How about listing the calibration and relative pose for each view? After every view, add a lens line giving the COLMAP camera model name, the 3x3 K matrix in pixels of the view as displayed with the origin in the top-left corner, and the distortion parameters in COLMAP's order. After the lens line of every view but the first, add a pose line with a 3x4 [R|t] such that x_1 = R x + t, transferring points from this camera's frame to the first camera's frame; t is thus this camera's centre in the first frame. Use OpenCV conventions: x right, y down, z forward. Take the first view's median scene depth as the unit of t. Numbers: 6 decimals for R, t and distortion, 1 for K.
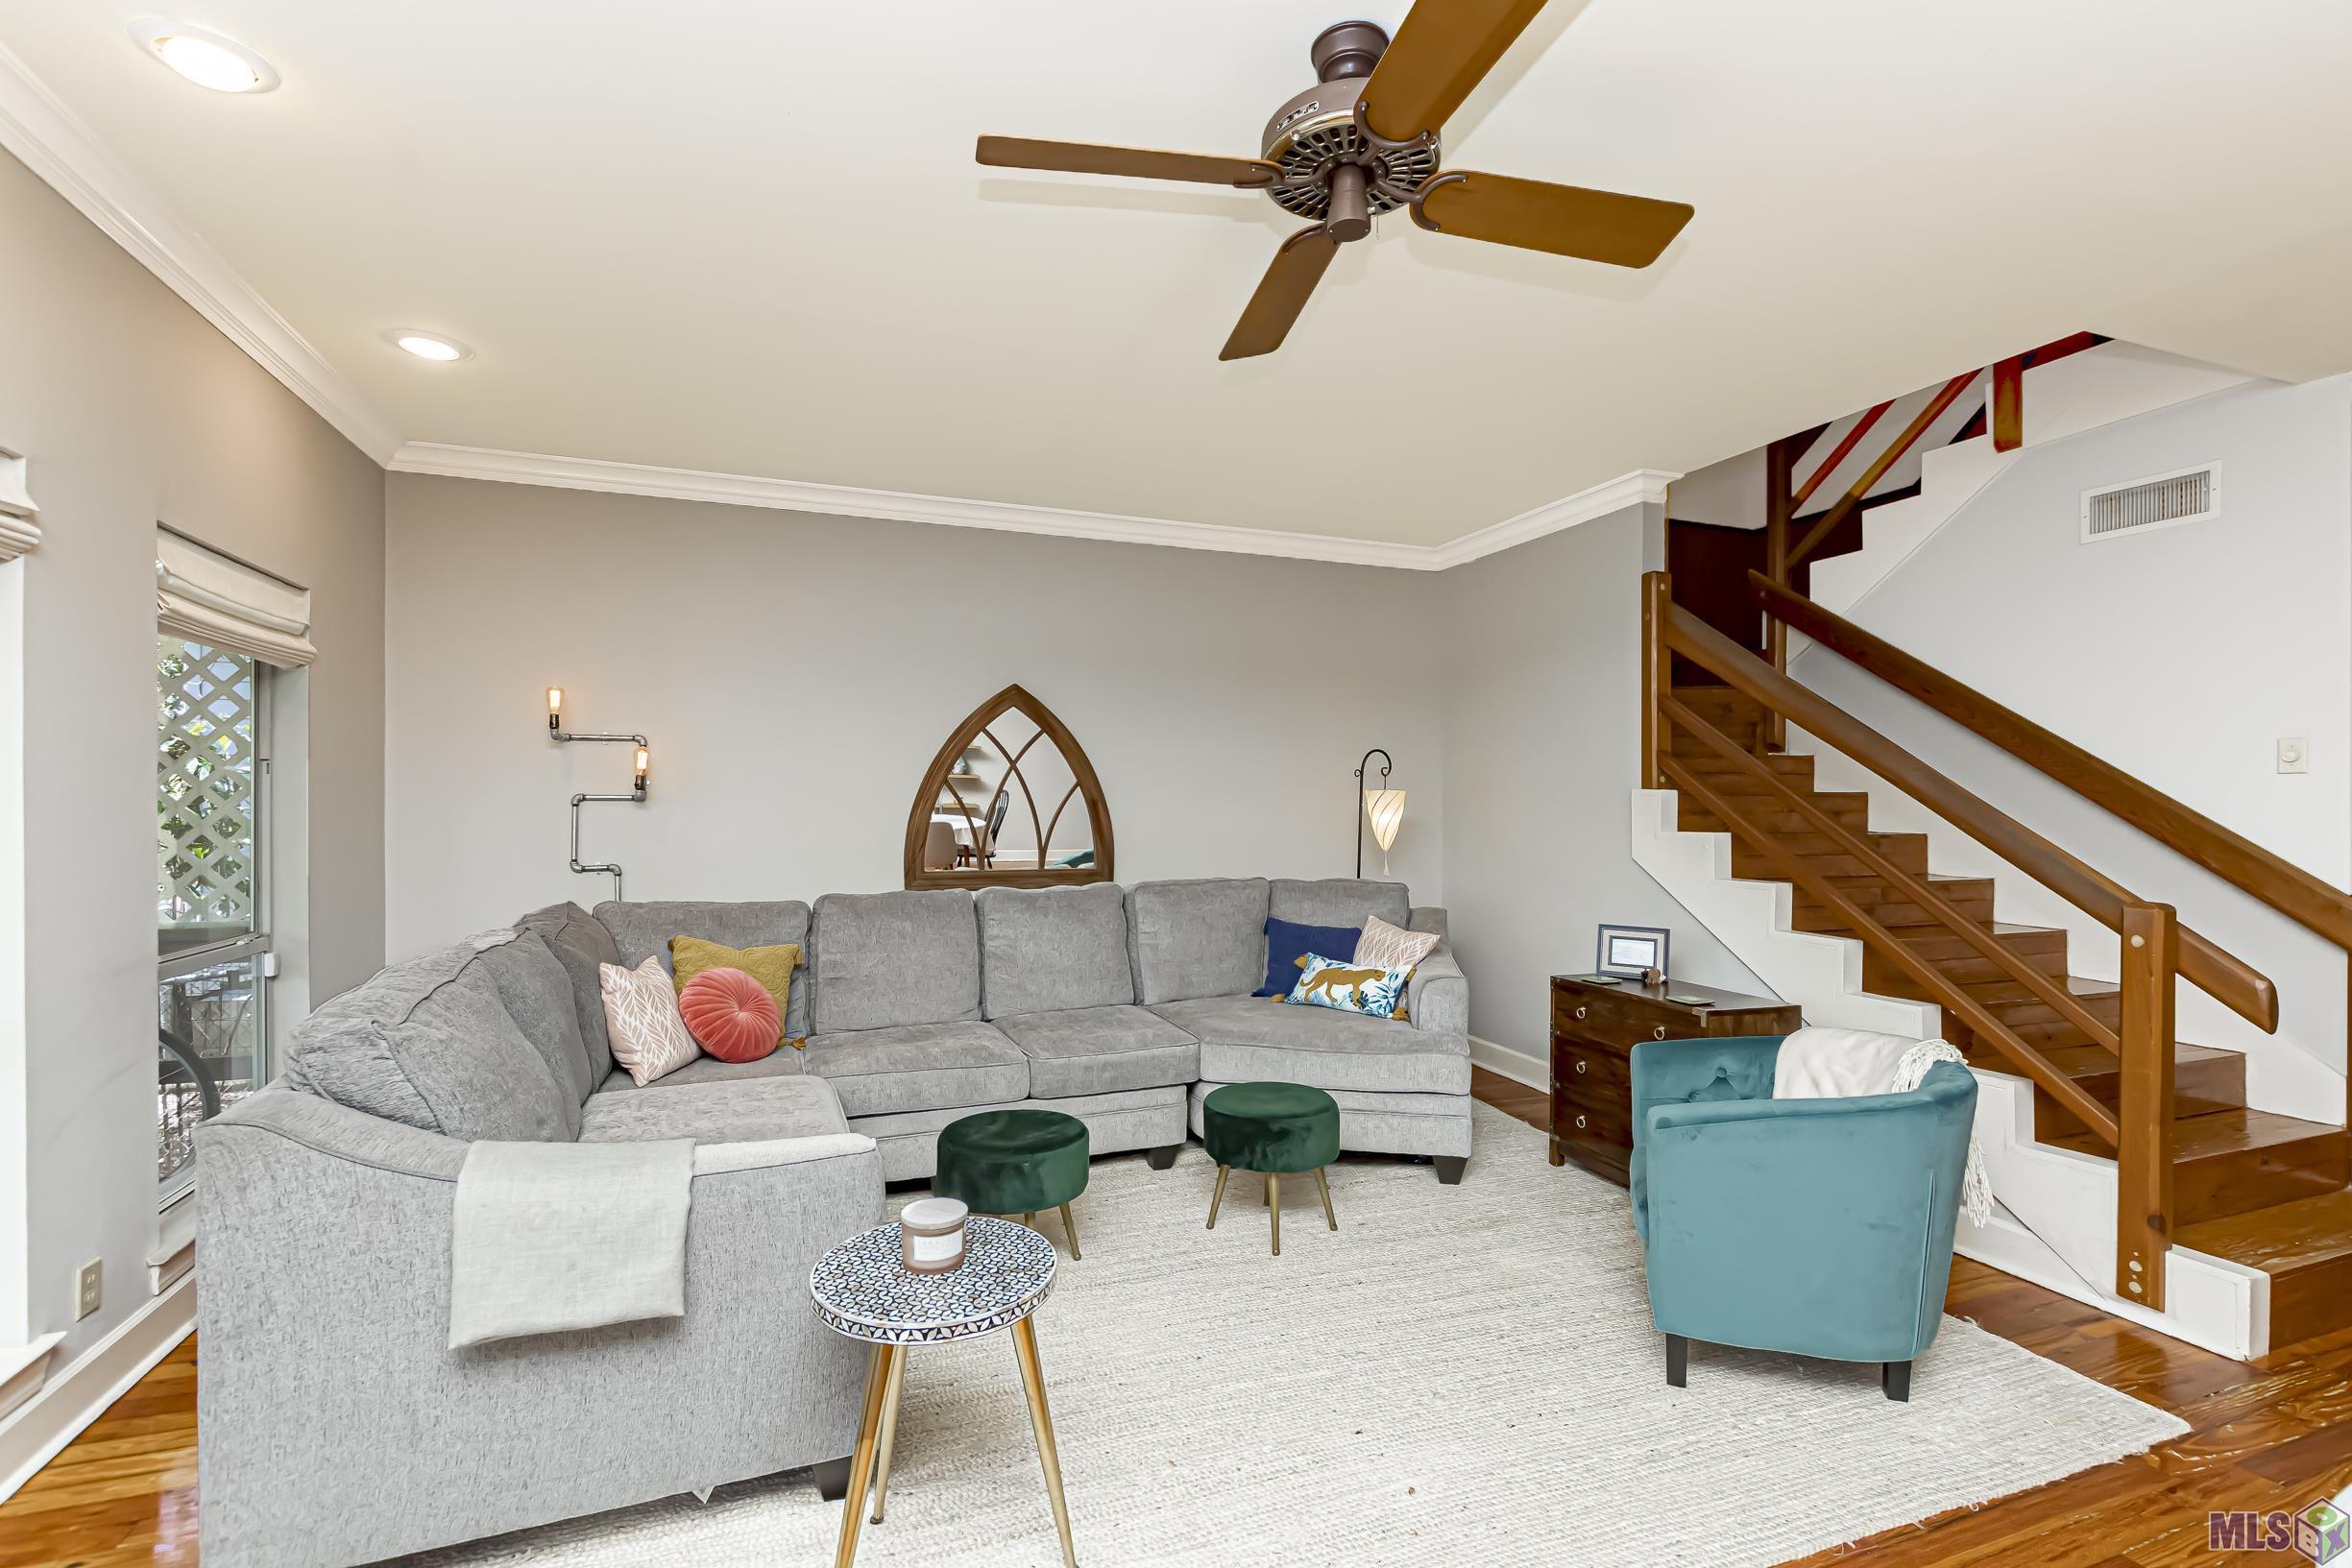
lens RADIAL K [[1015.6, 0, 1109.9], [0, 1015.6, 800.9], [0, 0, 1]] dist [0.000206, 0.000069]
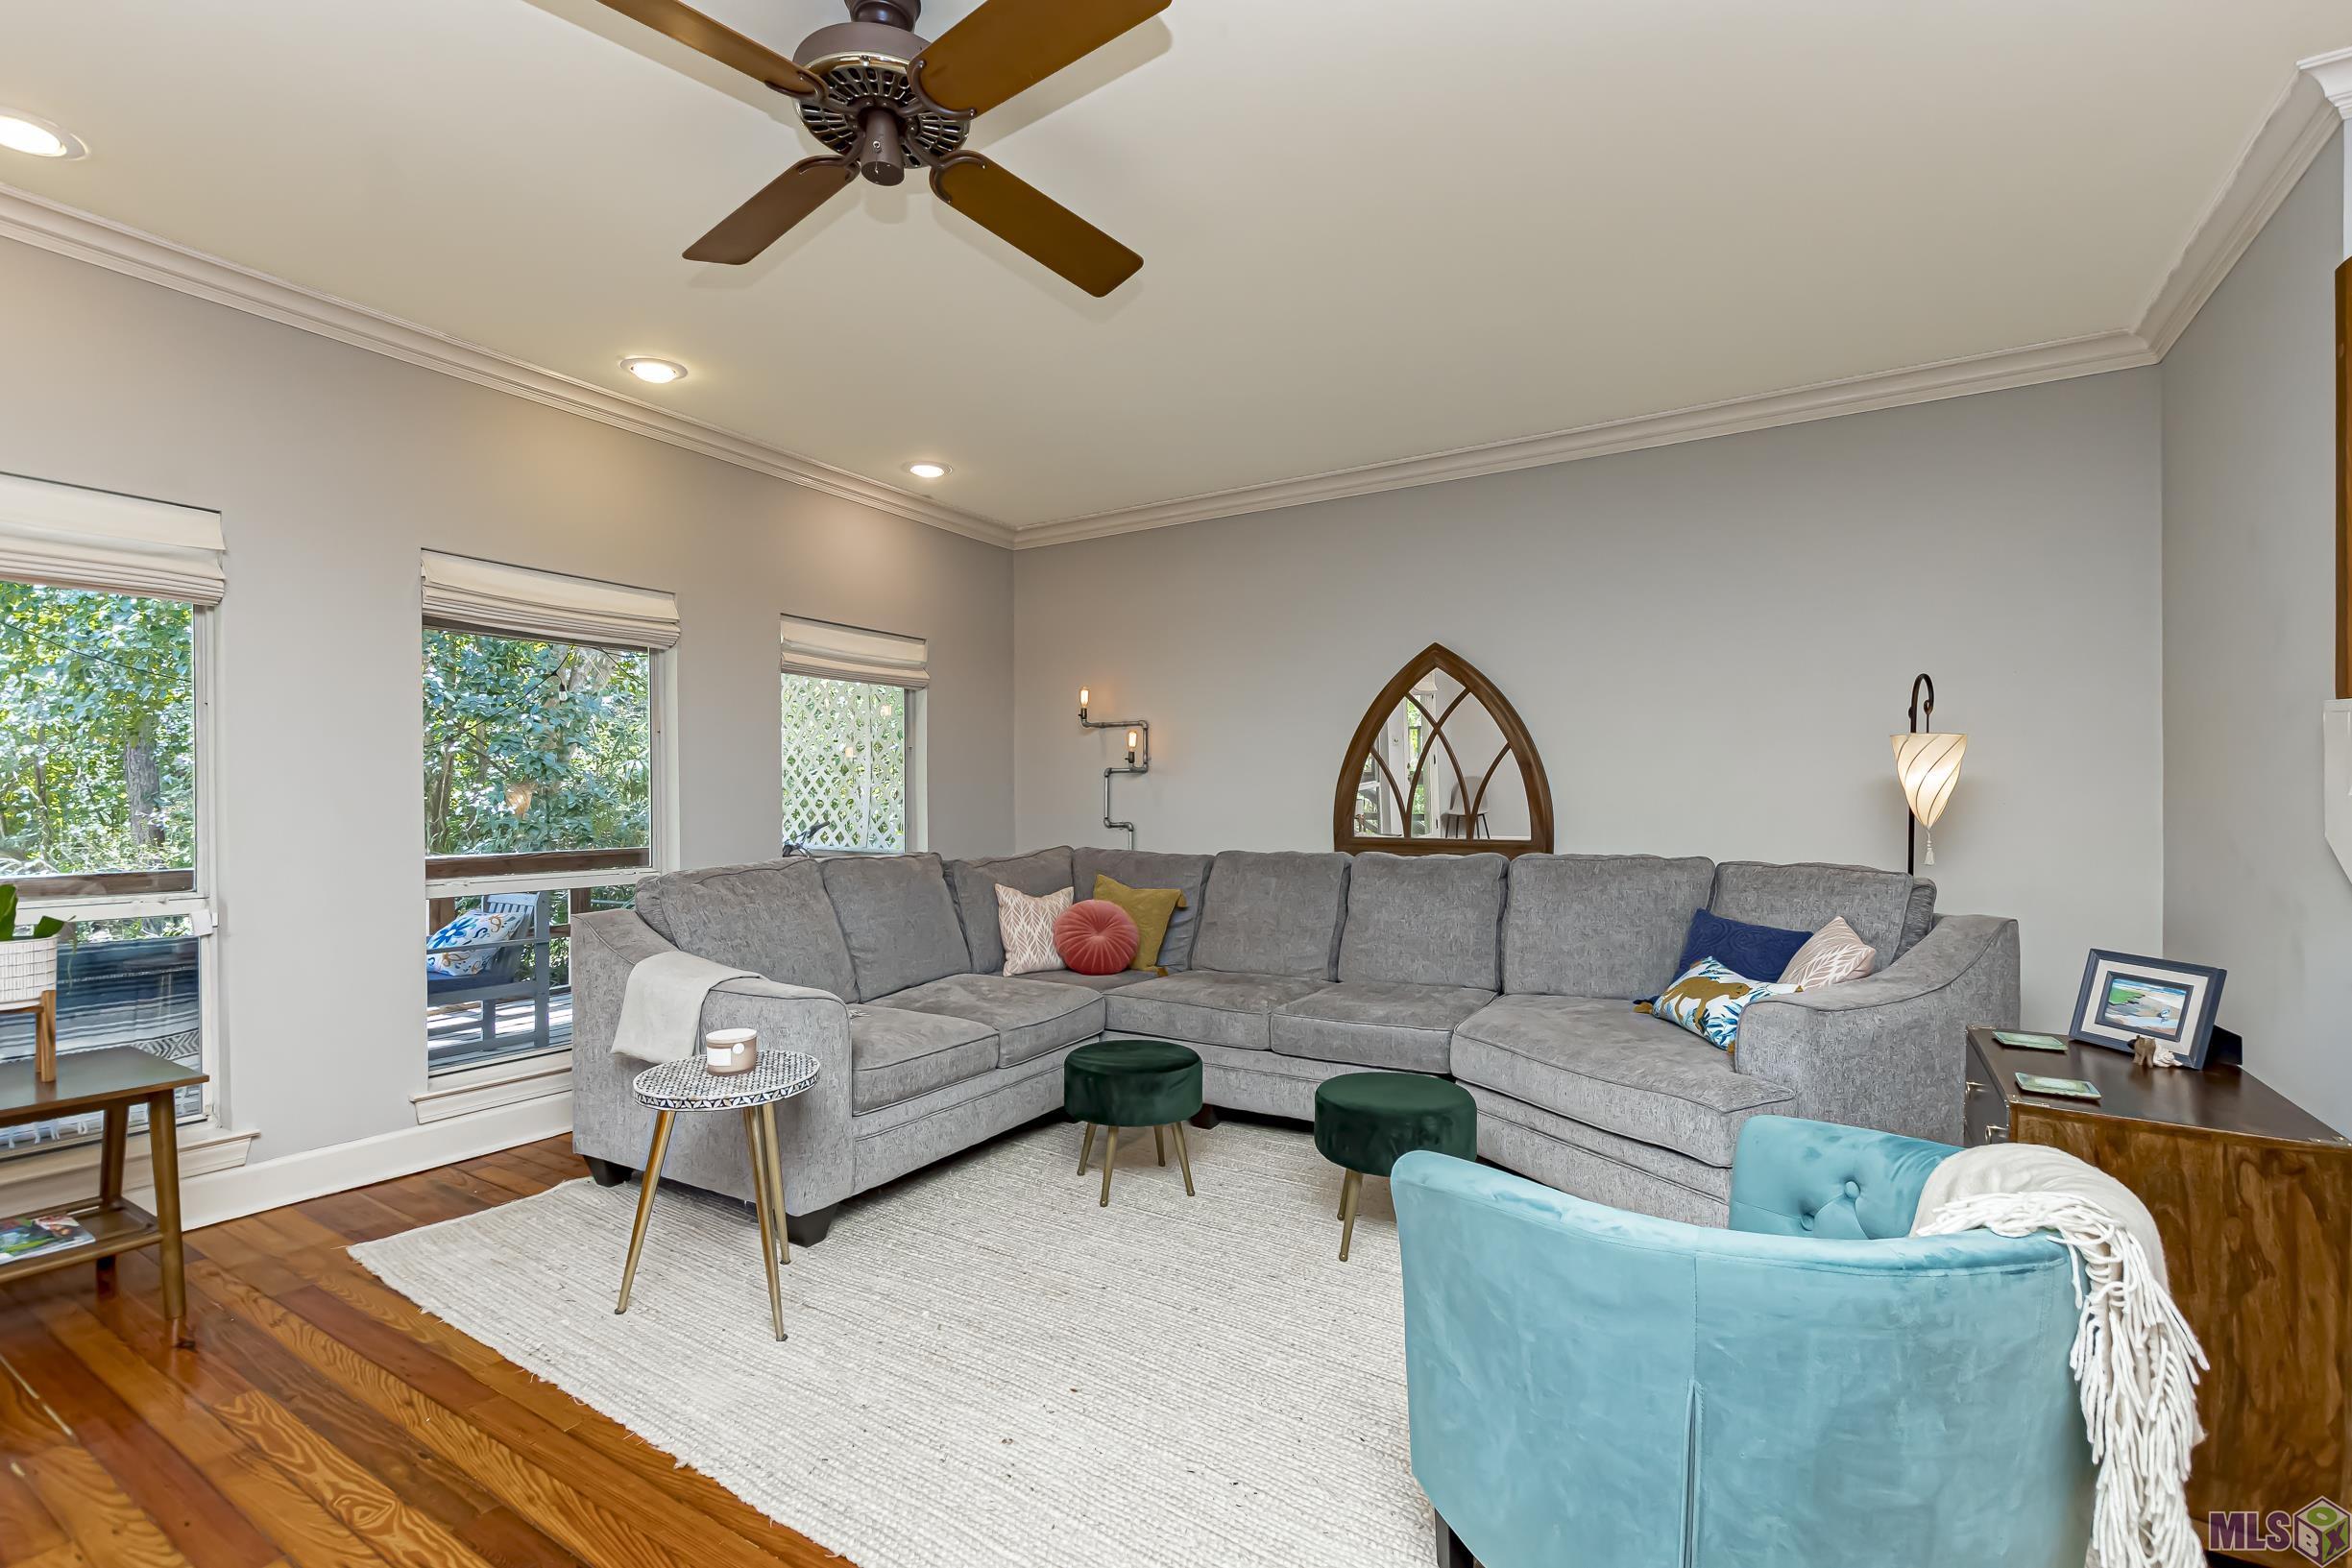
lens RADIAL K [[1013.9, 0, 1219.0], [0, 1013.9, 797.0], [0, 0, 1]] dist [-0.003009, -0.000109]
pose [[0.645023, -0.005078, -0.764147, 0.568430], [0.003897, 0.999987, -0.003355, 0.035604], [0.764154, -0.000814, 0.645034, 0.260028]]
